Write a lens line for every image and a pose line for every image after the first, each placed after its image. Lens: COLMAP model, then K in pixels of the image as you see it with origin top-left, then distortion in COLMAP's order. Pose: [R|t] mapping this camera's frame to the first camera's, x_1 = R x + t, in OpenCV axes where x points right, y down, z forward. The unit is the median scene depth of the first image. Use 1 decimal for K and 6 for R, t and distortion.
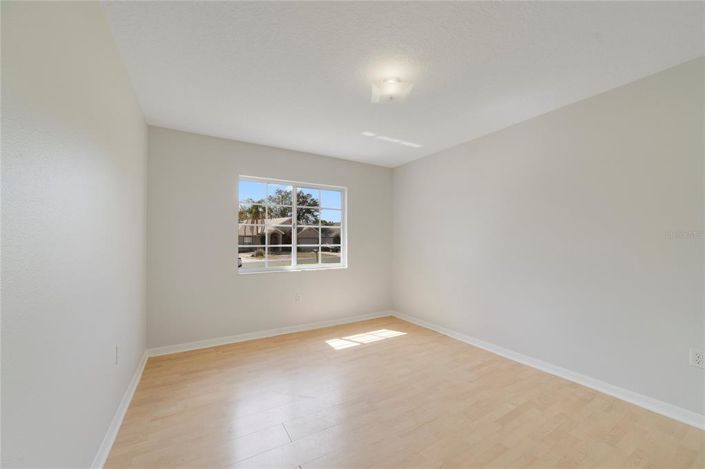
lens RADIAL K [[270.1, 0, 351.1], [0, 270.1, 240.5], [0, 0, 1]] dist [-0.002030, -0.000137]
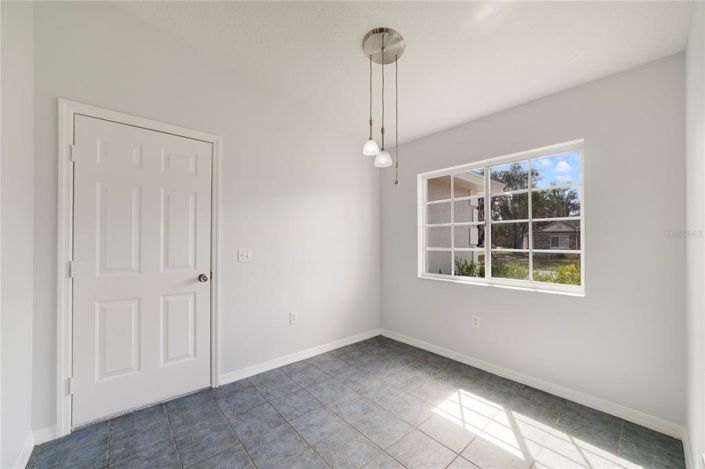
lens RADIAL K [[270.1, 0, 351.1], [0, 270.1, 240.5], [0, 0, 1]] dist [-0.002030, -0.000137]
pose [[0.179414, -0.007576, -0.983745, 0.465039], [-0.004966, 0.999951, -0.008606, 0.002276], [0.983761, 0.006429, 0.179367, 0.537951]]
